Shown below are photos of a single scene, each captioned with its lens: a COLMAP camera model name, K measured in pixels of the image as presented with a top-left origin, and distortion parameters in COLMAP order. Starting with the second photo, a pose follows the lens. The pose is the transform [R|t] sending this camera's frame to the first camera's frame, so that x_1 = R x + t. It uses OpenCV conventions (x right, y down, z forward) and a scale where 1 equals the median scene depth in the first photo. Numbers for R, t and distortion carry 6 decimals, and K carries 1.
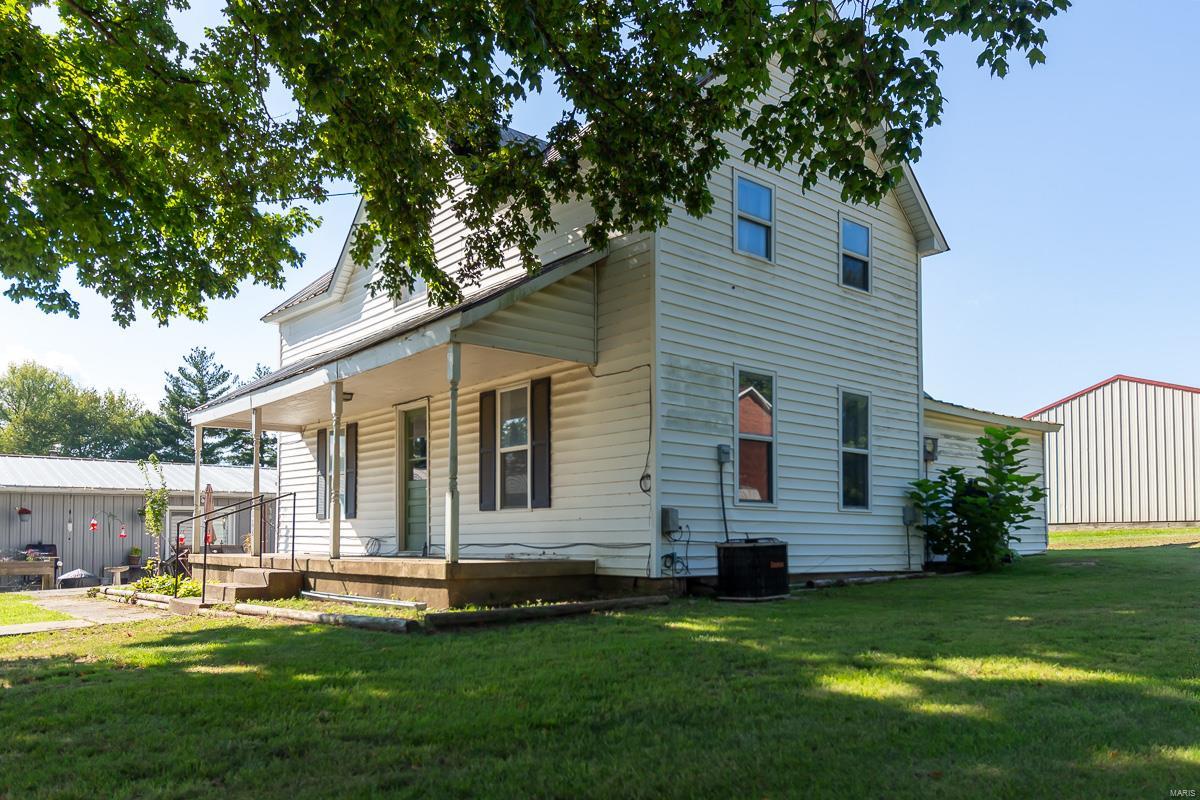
lens RADIAL K [[875.3, 0, 600.0], [0, 875.3, 400.0], [0, 0, 1]] dist [0.004160, 0.000728]
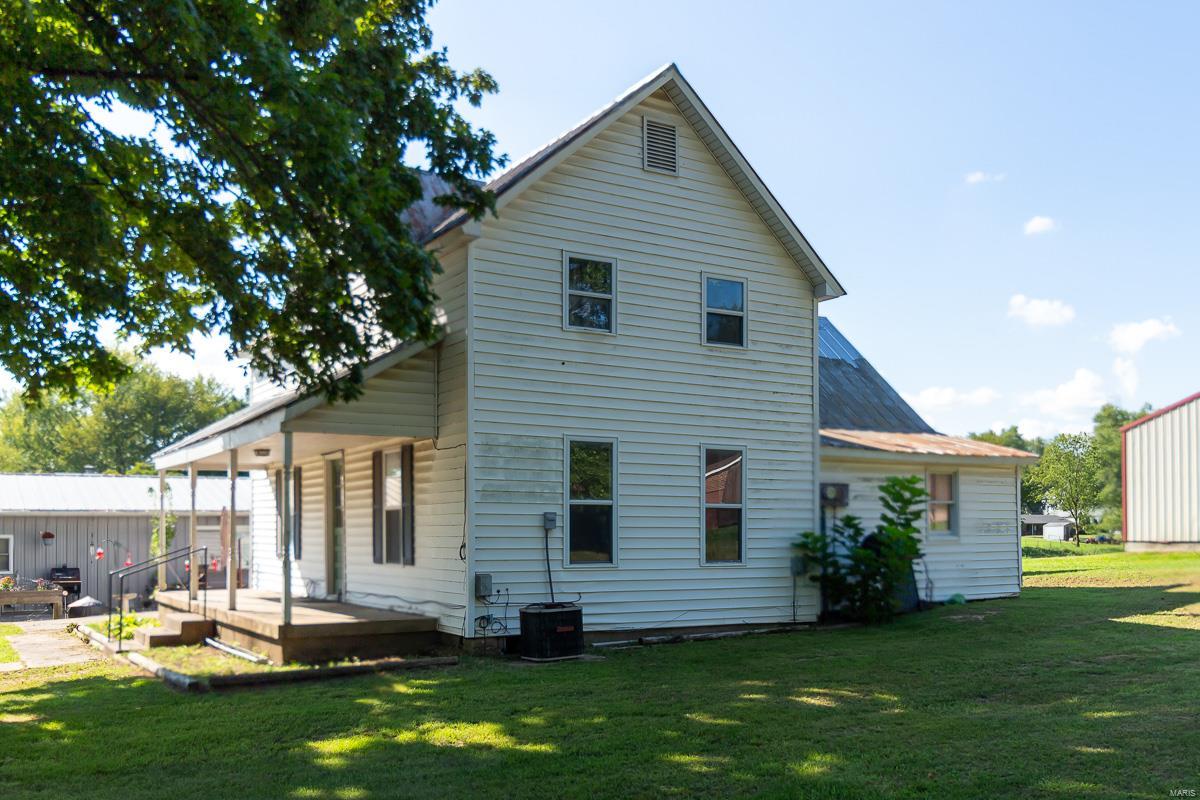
lens RADIAL K [[1039.3, 0, 600.0], [0, 1039.3, 400.0], [0, 0, 1]] dist [0.000149, 0.001289]
pose [[0.990689, -0.018905, -0.134824, 0.327002], [0.021988, 0.999529, 0.021416, -0.098086], [0.134355, -0.024182, 0.990638, -0.222267]]
